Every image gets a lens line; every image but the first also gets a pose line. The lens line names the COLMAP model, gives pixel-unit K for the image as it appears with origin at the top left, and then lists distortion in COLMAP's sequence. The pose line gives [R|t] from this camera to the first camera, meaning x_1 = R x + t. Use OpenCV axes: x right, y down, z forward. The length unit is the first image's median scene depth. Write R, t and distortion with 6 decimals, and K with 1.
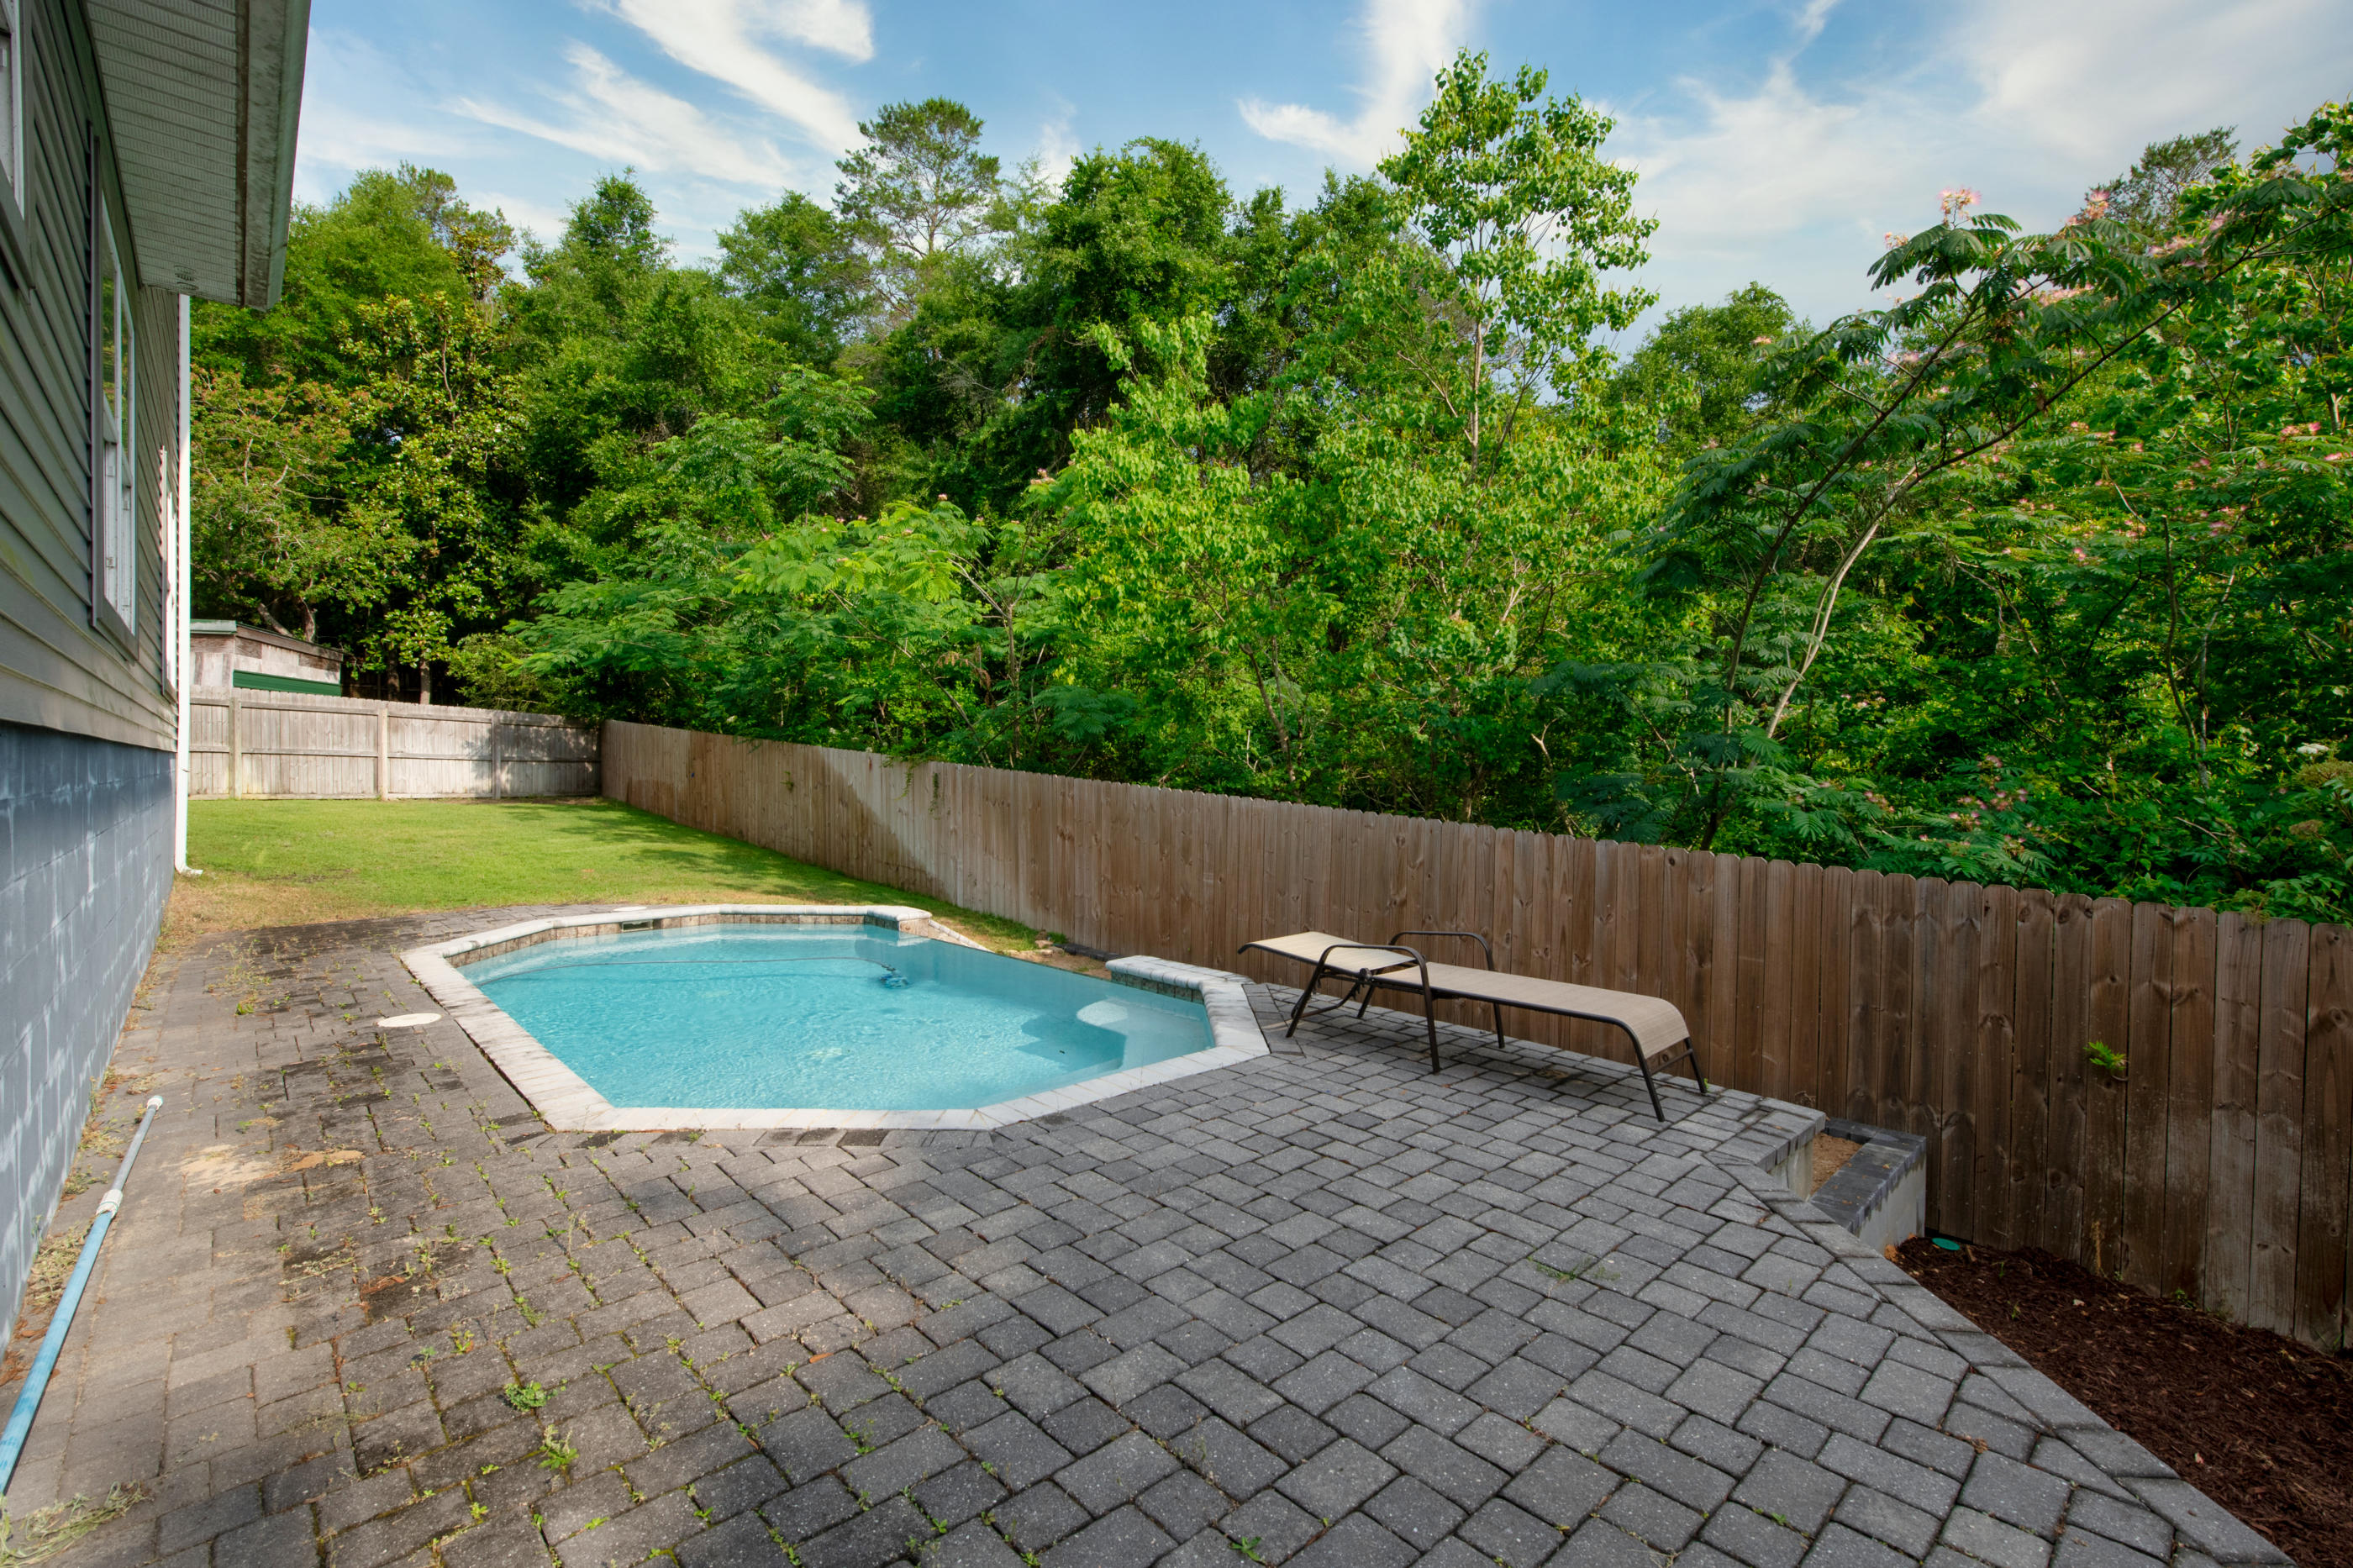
lens RADIAL K [[1017.8, 0, 1186.4], [0, 1017.8, 788.0], [0, 0, 1]] dist [-0.001600, -0.001738]
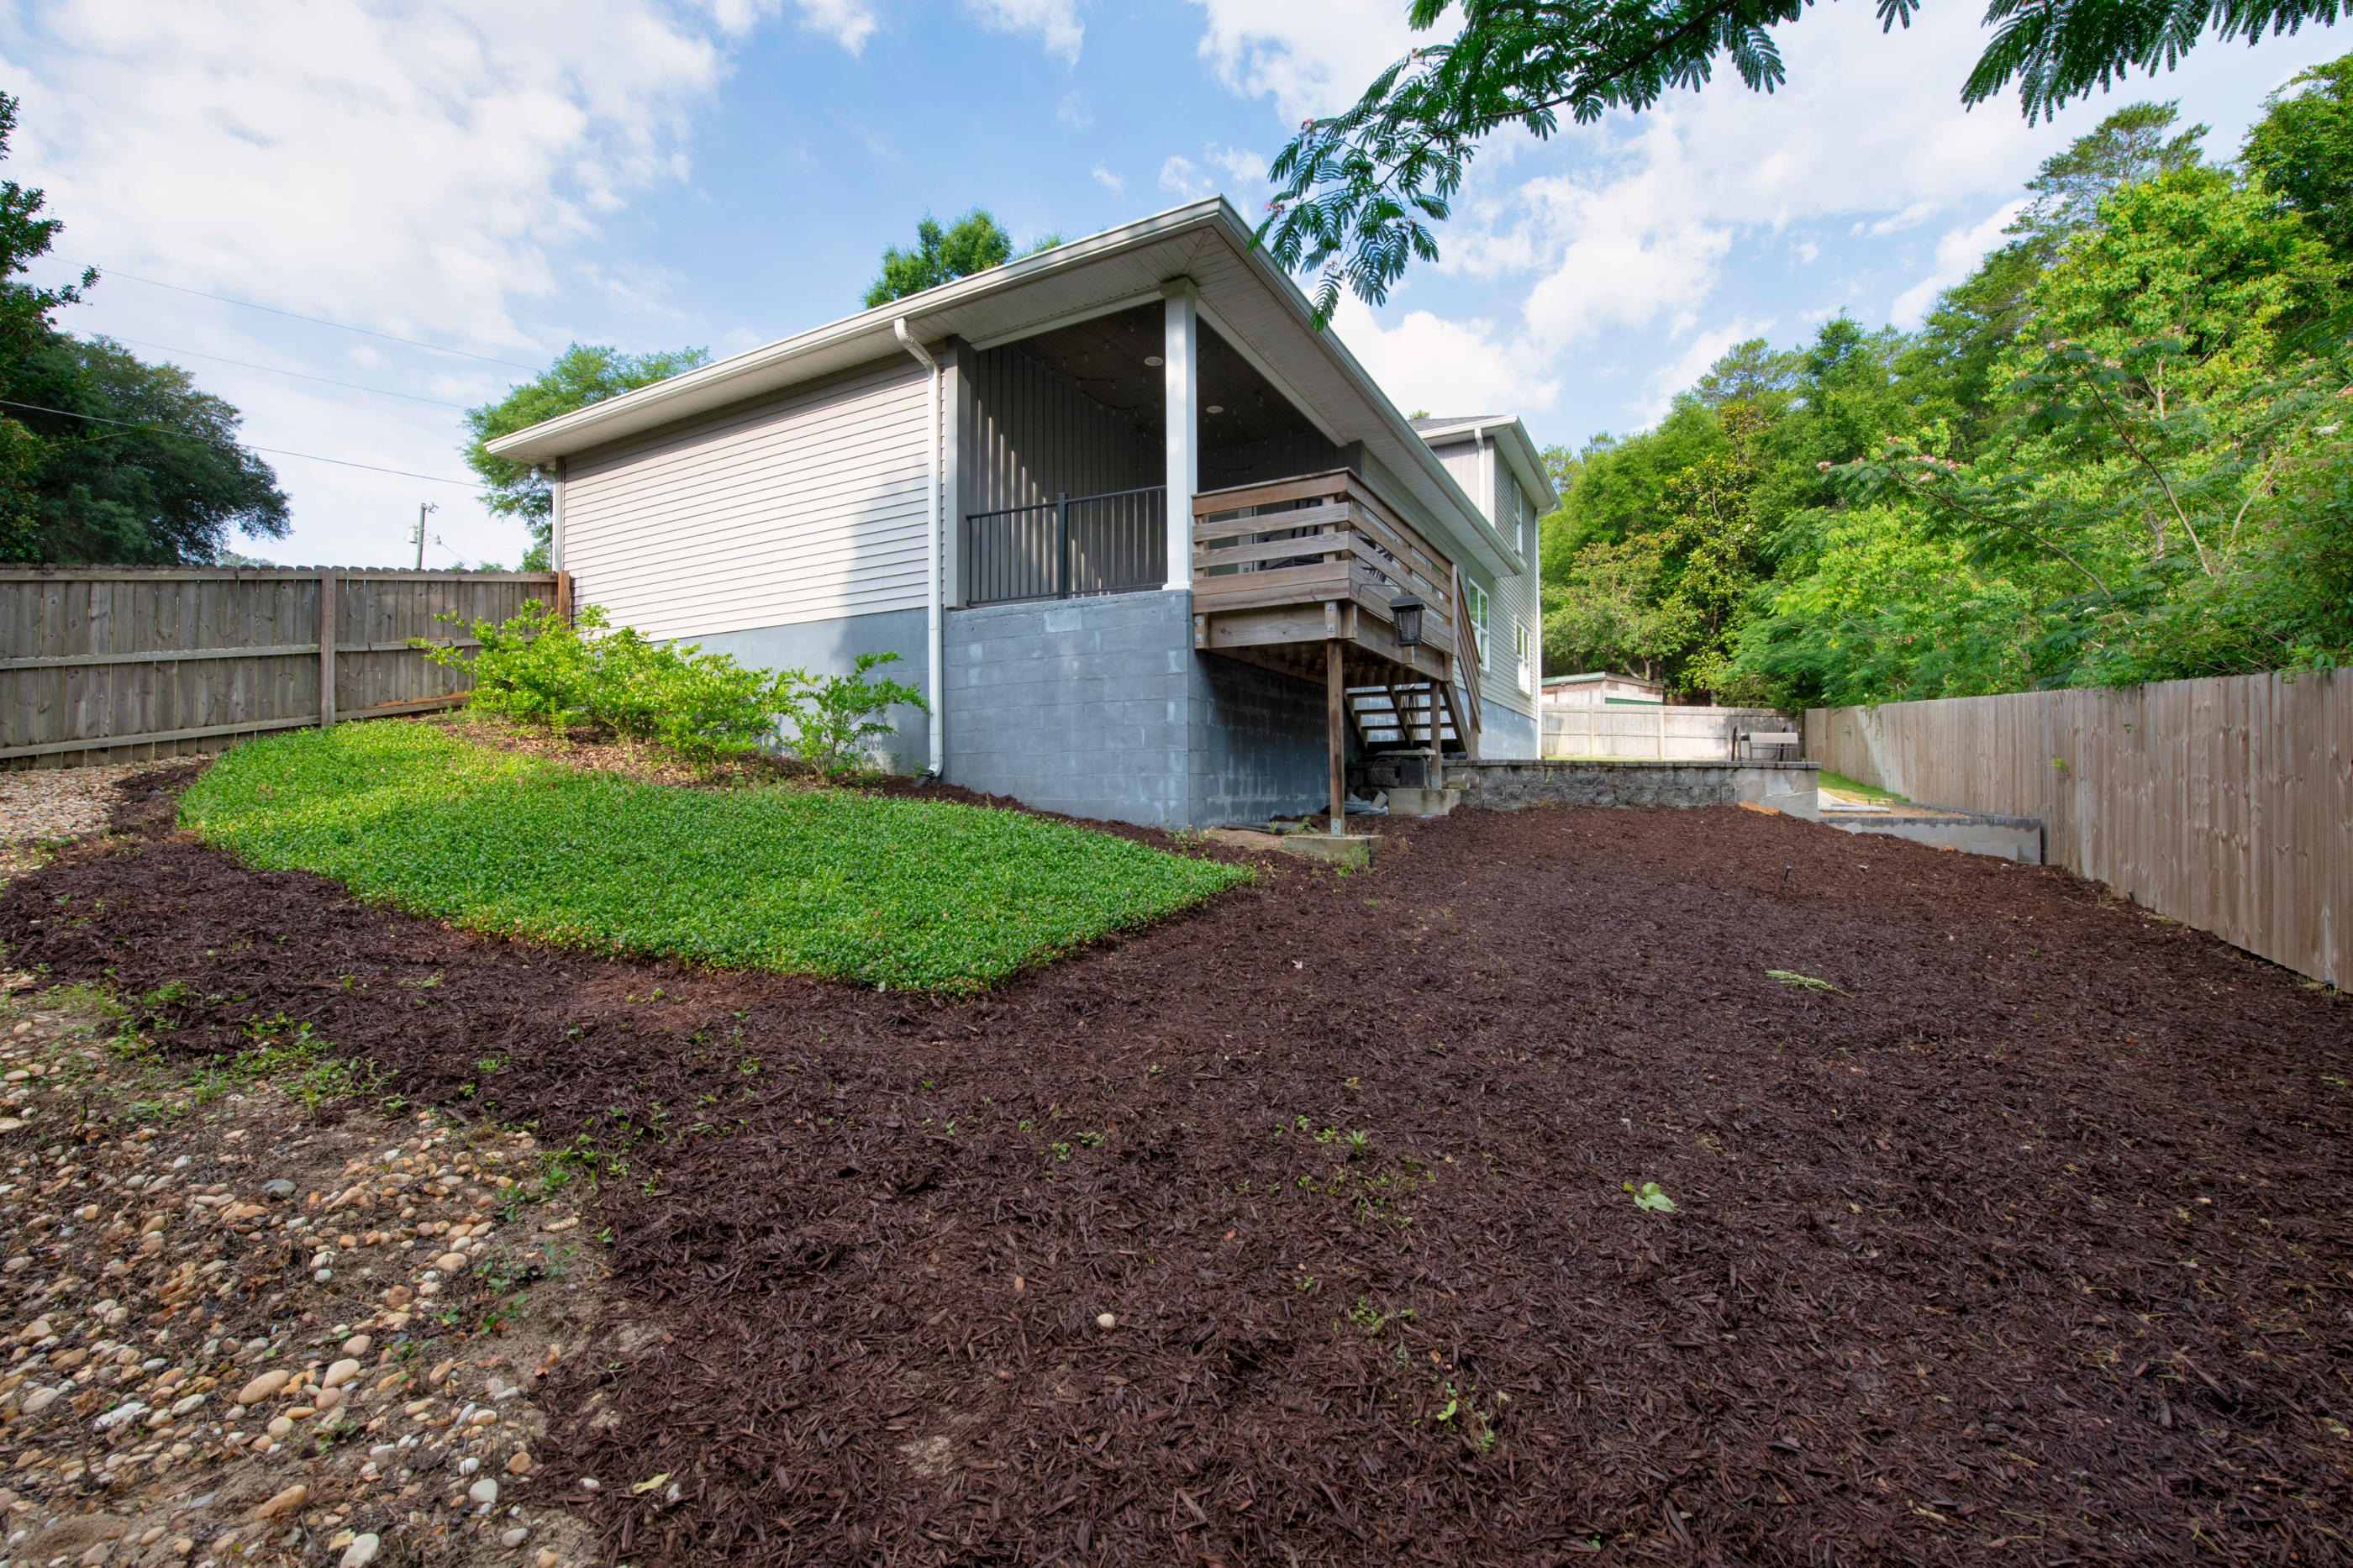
lens RADIAL K [[966.3, 0, 1143.6], [0, 966.3, 710.6], [0, 0, 1]] dist [-0.014644, -0.000399]
pose [[0.281743, -0.080031, -0.956146, 0.688420], [-0.022860, 0.995673, -0.090076, 0.115324], [0.959218, 0.047236, 0.278694, -0.423140]]
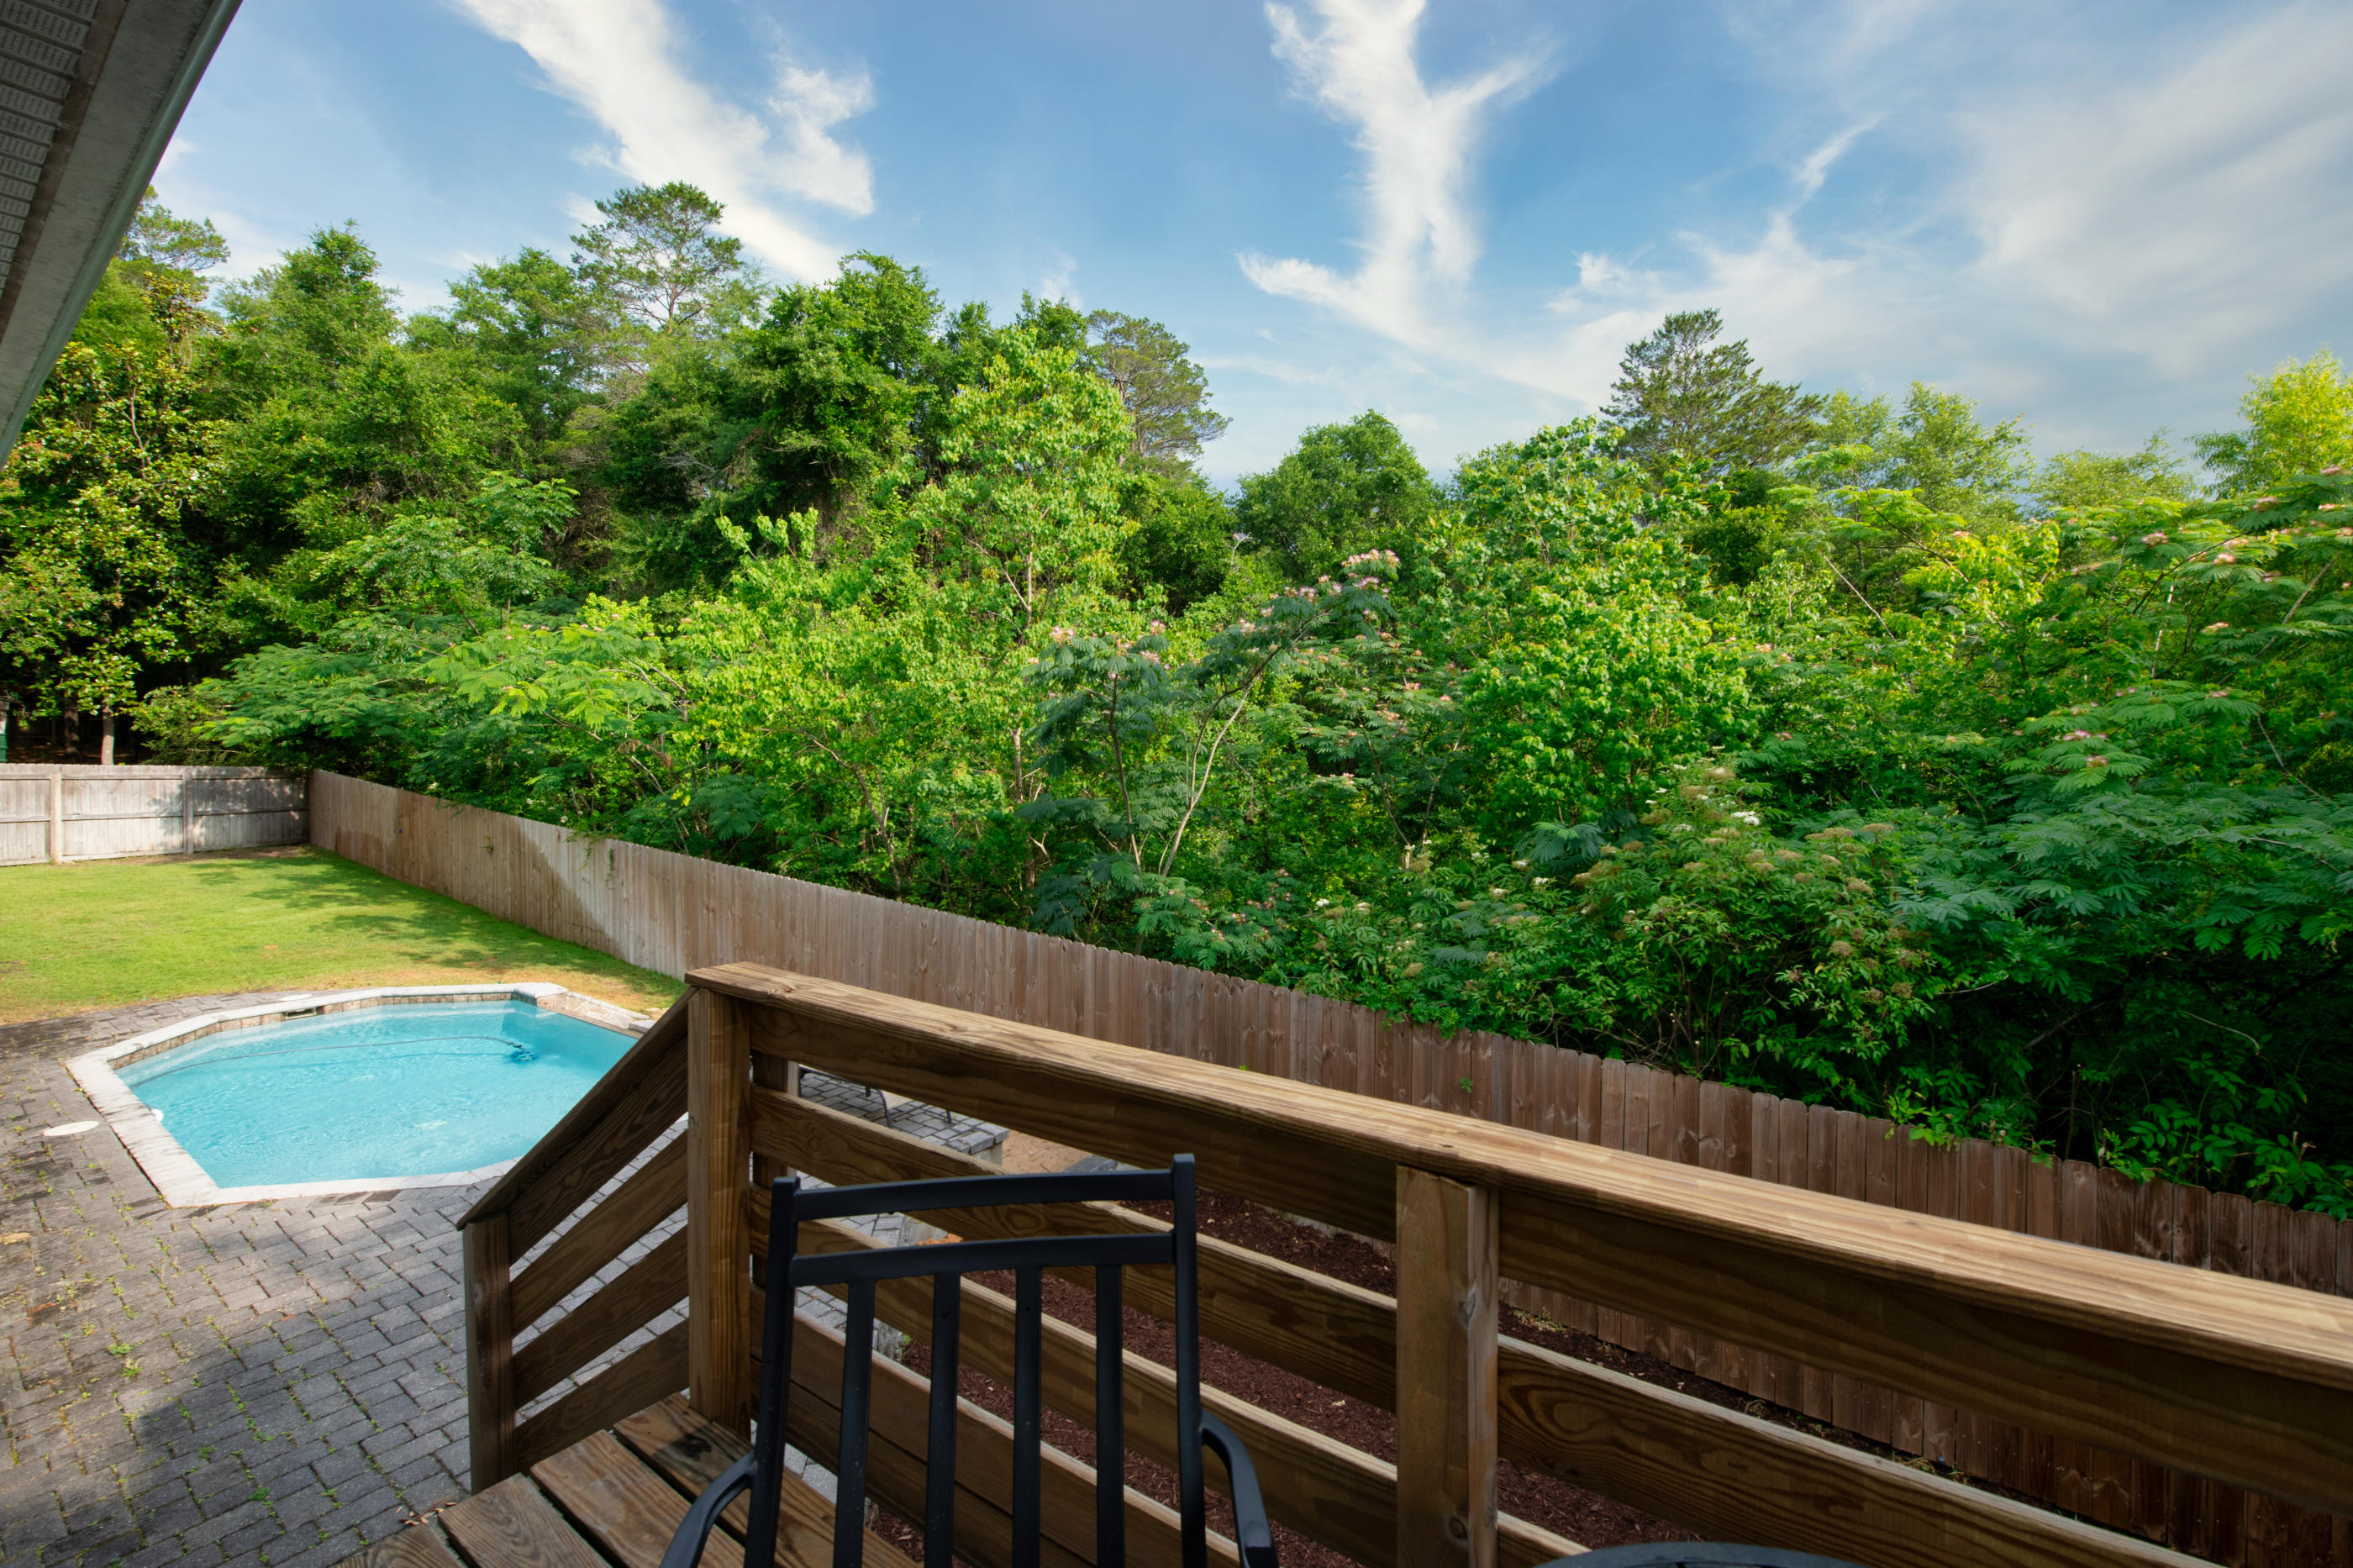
lens RADIAL K [[966.3, 0, 1200.2], [0, 966.3, 760.8], [0, 0, 1]] dist [-0.014644, -0.000399]
pose [[0.978241, -0.009426, 0.207258, 0.154170], [0.012247, 0.999849, -0.012332, -0.076713], [-0.207111, 0.014602, 0.978209, -0.187084]]
